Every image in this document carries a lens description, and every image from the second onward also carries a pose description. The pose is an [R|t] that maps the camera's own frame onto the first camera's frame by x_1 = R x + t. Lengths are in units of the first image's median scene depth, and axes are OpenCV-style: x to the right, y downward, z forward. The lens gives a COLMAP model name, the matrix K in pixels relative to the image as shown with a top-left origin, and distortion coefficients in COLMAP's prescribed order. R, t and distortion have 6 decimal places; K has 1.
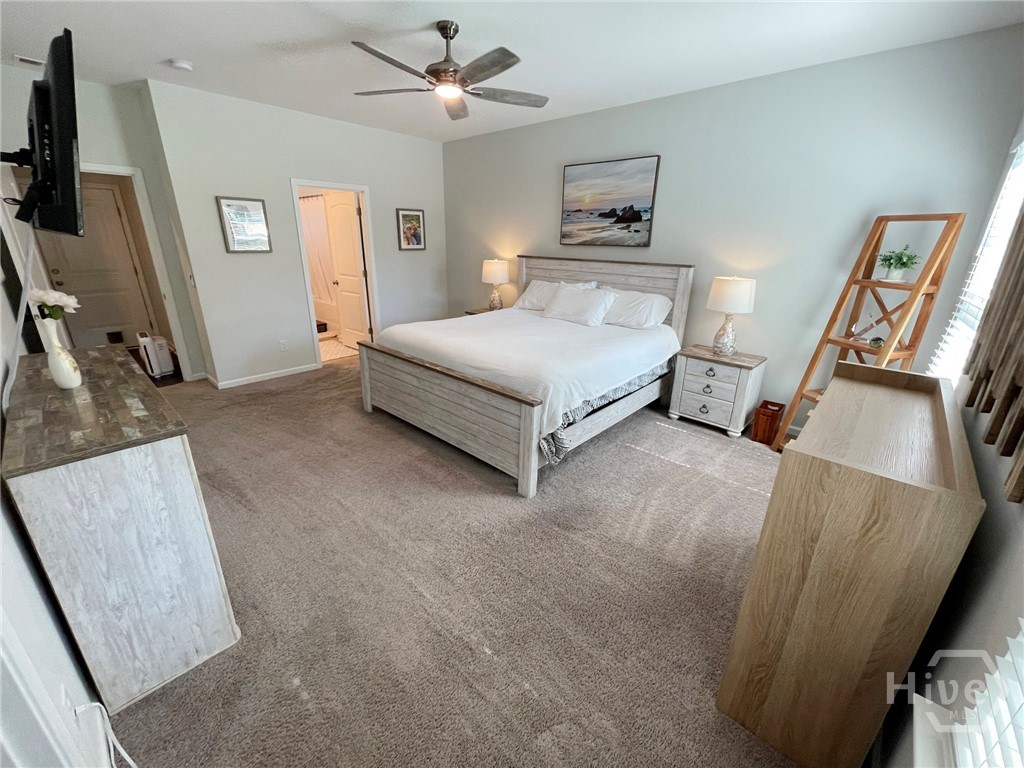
lens RADIAL K [[414.3, 0, 510.7], [0, 414.3, 382.1], [0, 0, 1]] dist [-0.005914, 0.002455]
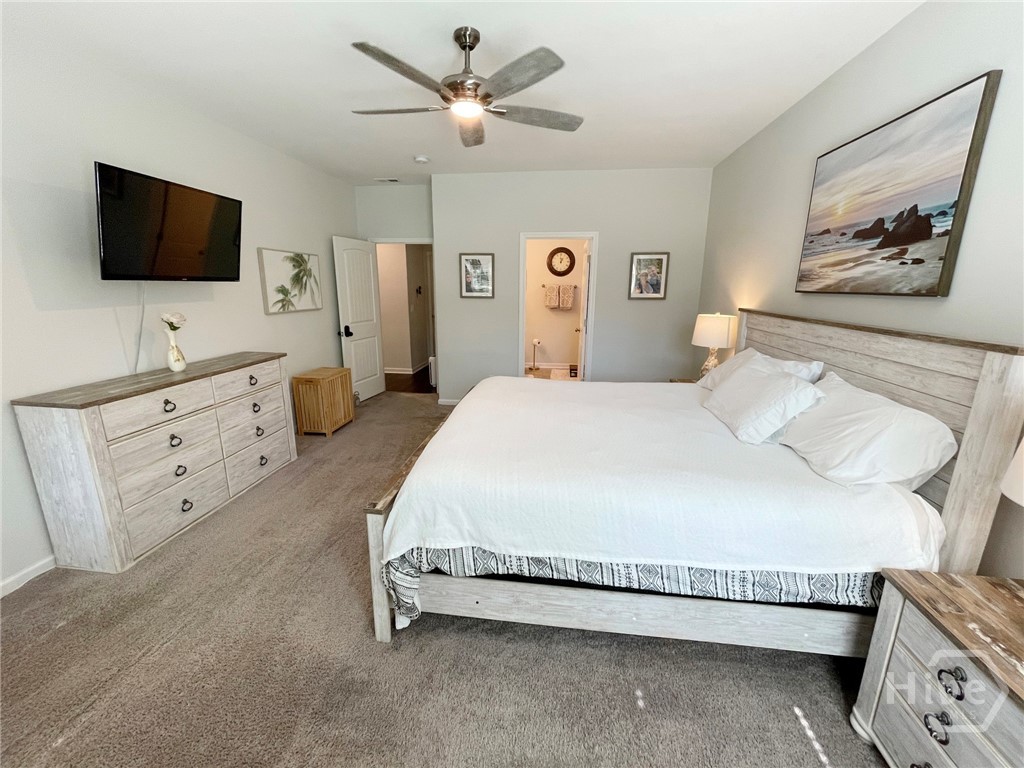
lens RADIAL K [[414.3, 0, 508.7], [0, 414.3, 381.8], [0, 0, 1]] dist [-0.005914, 0.002455]
pose [[0.578400, 0.173322, -0.797128, 0.415189], [-0.265157, 0.964051, 0.017218, -0.132591], [0.771457, 0.201406, 0.603565, 0.420684]]
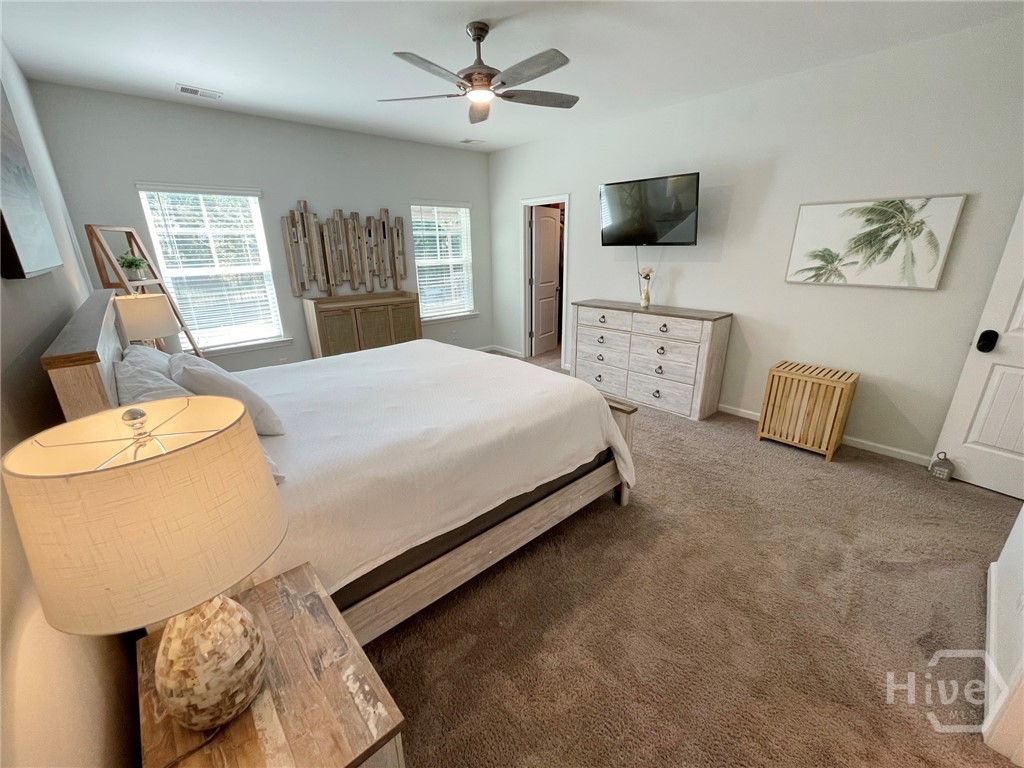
lens RADIAL K [[414.3, 0, 514.6], [0, 414.3, 387.2], [0, 0, 1]] dist [-0.005914, 0.002455]
pose [[-0.995347, -0.040021, 0.087652, -0.235394], [0.022371, 0.788827, 0.614208, -0.486219], [-0.093724, 0.613311, -0.784261, 1.395541]]
